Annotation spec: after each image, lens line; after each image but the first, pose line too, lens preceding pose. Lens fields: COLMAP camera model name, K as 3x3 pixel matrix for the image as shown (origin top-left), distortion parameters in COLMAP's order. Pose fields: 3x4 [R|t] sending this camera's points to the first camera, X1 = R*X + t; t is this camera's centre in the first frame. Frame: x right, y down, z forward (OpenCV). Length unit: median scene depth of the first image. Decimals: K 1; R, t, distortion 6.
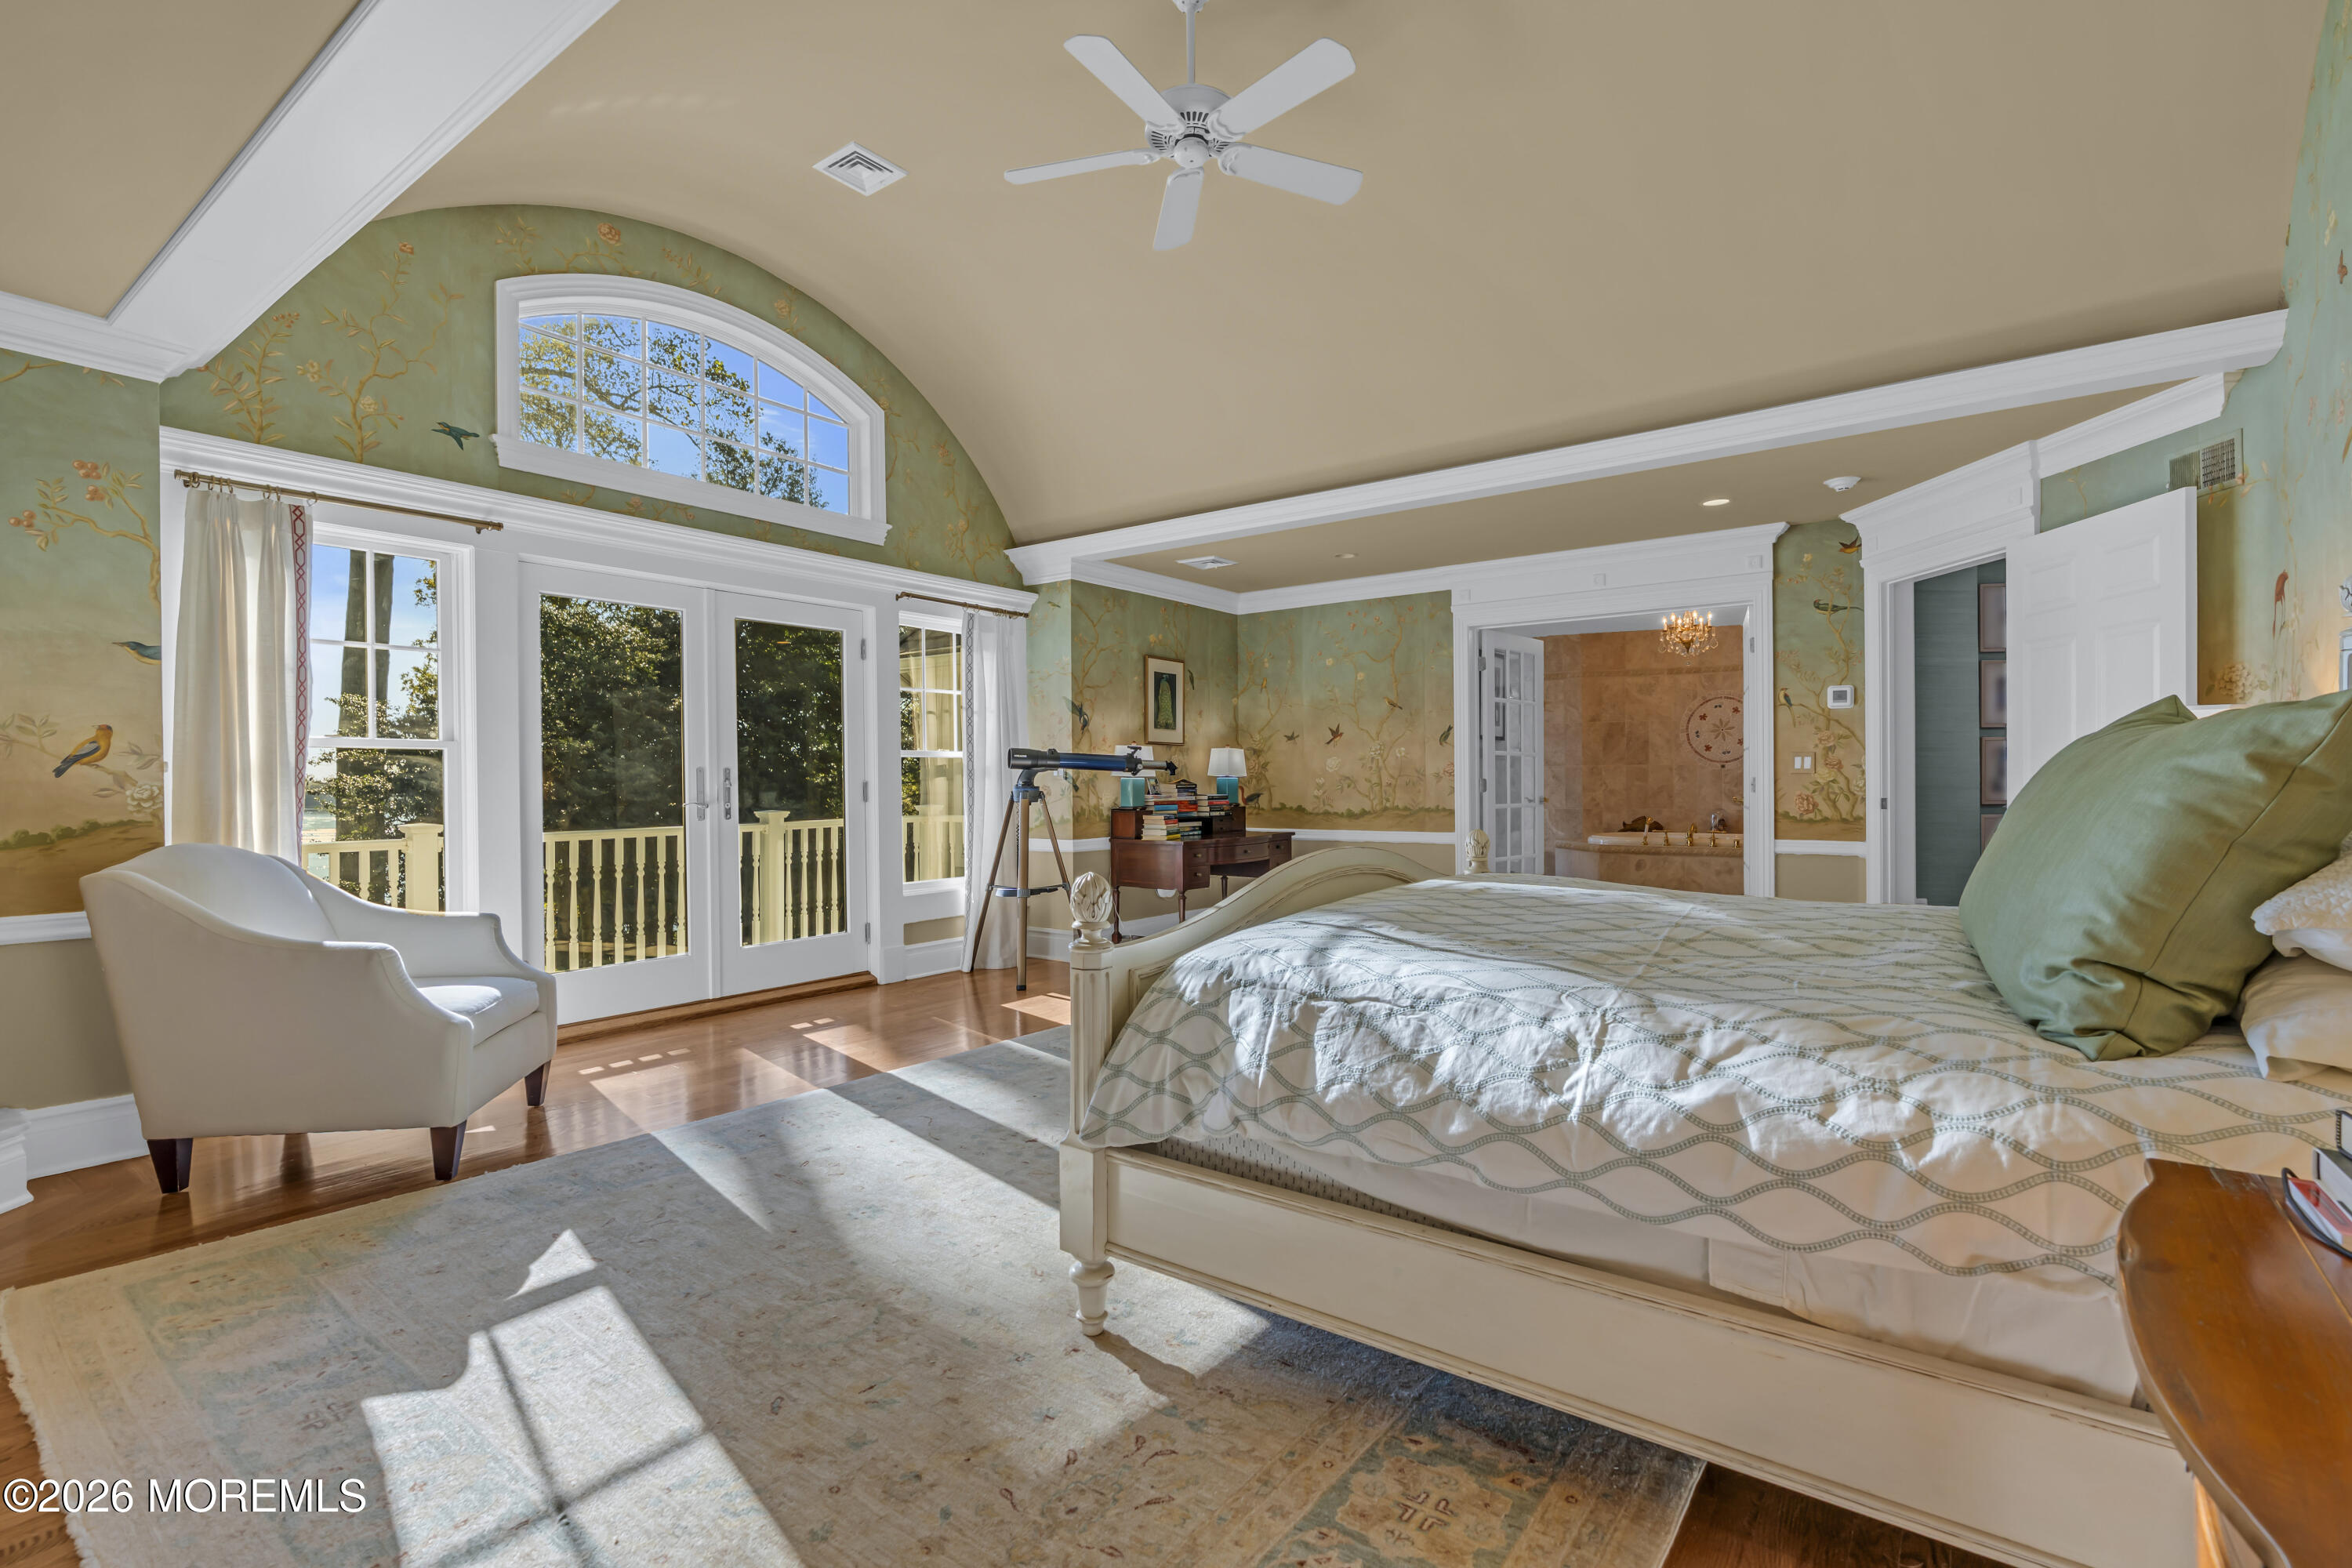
lens RADIAL K [[1064.3, 0, 1186.5], [0, 1064.3, 787.2], [0, 0, 1]] dist [-0.006998, 0.001659]
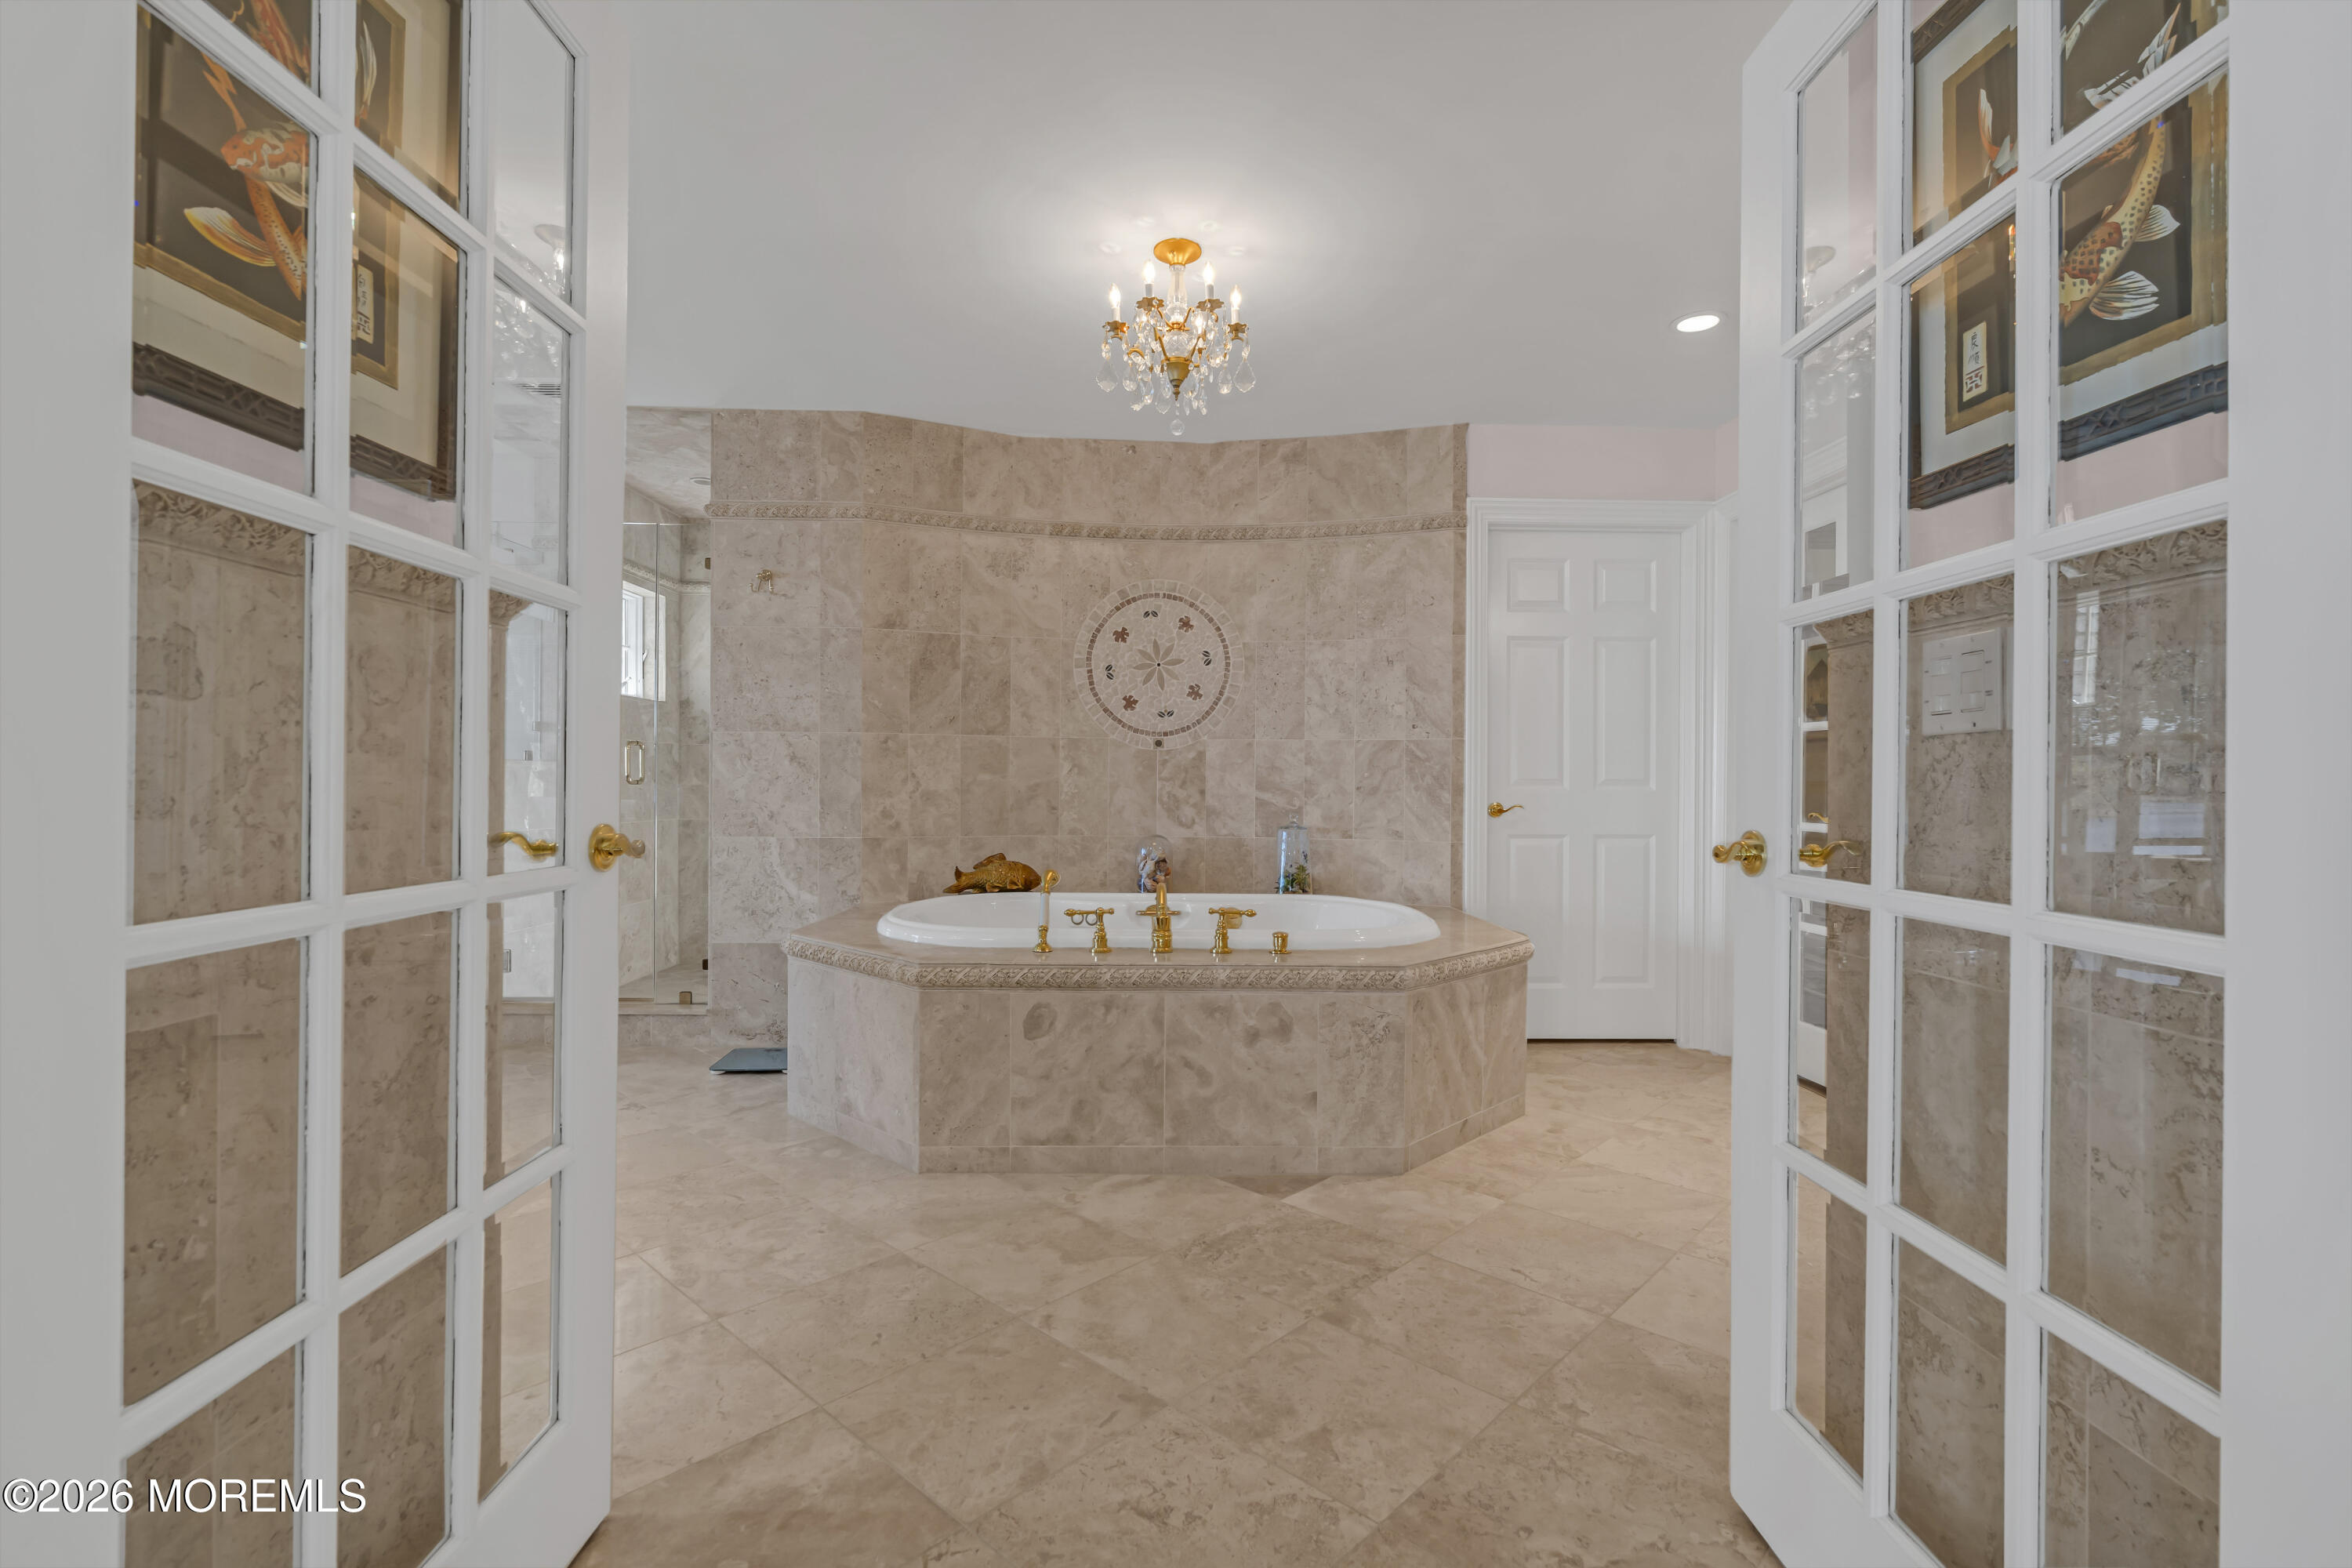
lens RADIAL K [[1064.3, 0, 1173.8], [0, 1064.3, 779.2], [0, 0, 1]] dist [-0.006998, 0.001659]
pose [[0.790561, 0.015875, 0.612178, 0.219329], [-0.011062, 0.999871, -0.011643, 0.001214], [-0.612284, 0.002433, 0.790634, 0.610193]]
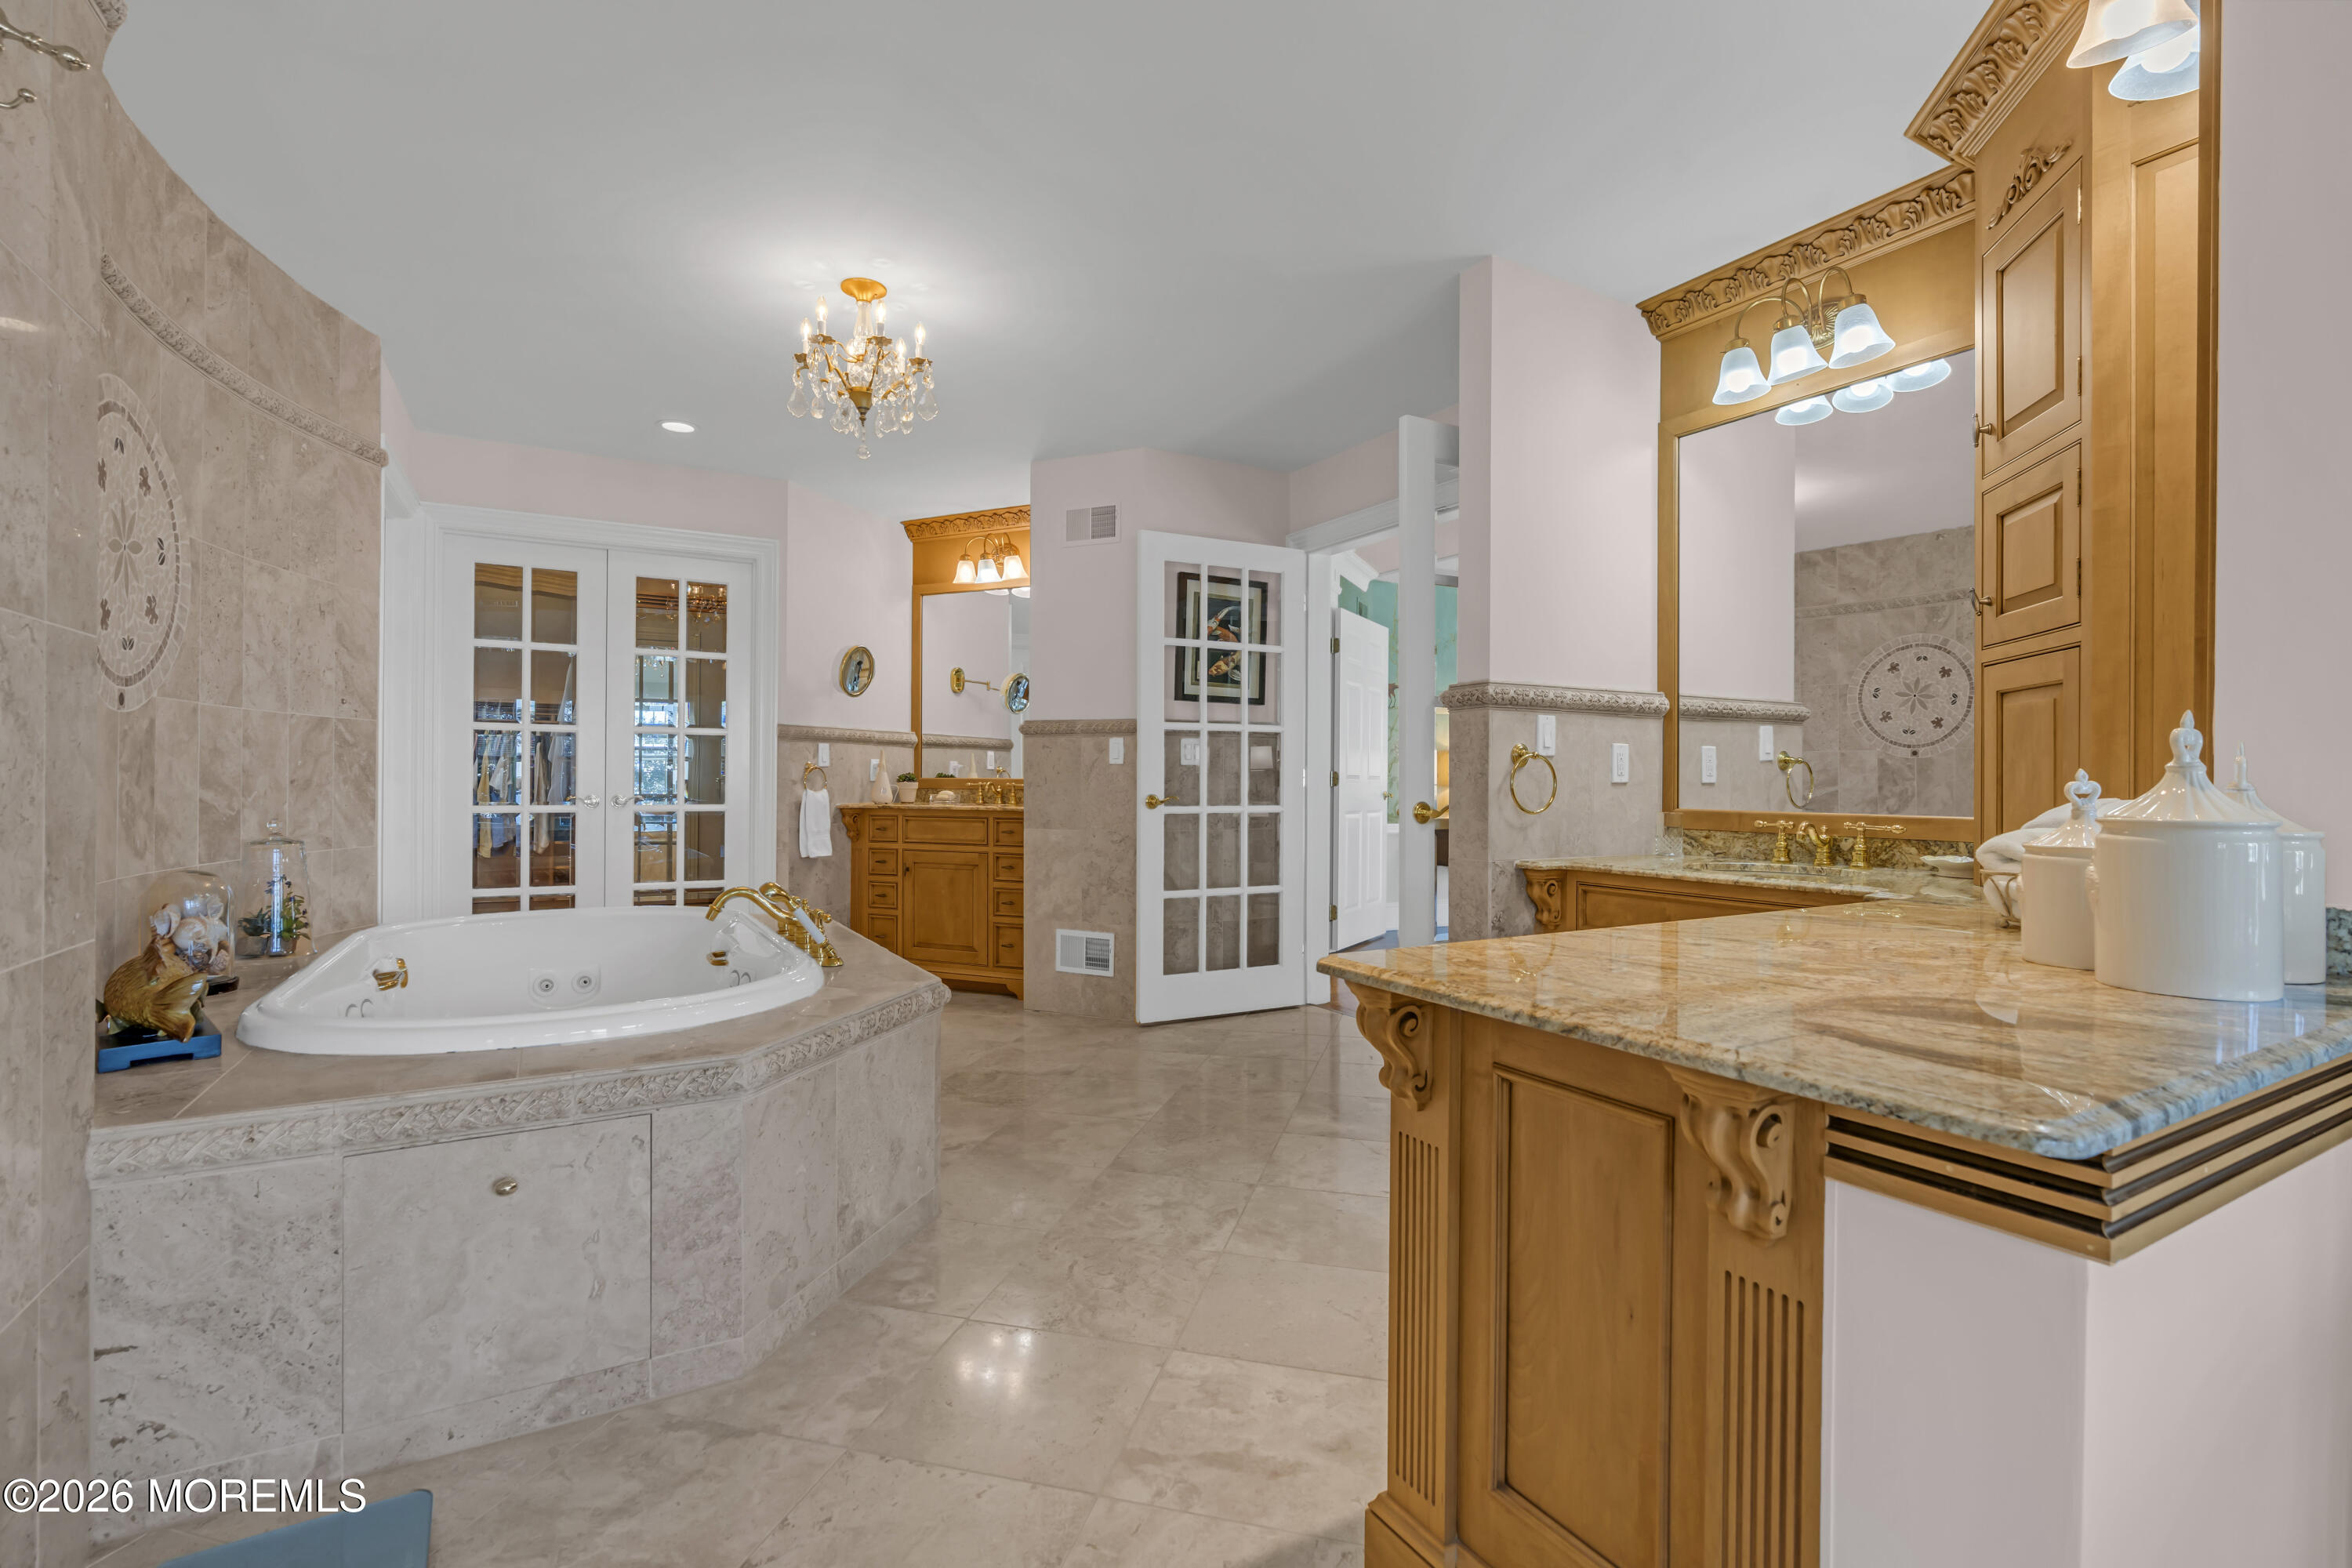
lens RADIAL K [[1064.3, 0, 1187.8], [0, 1064.3, 784.3], [0, 0, 1]] dist [-0.006998, 0.001659]
pose [[-0.921323, 0.002109, 0.388793, 0.185117], [0.004073, 0.999983, 0.004229, -0.000478], [-0.388777, 0.005480, -0.921315, 1.093771]]
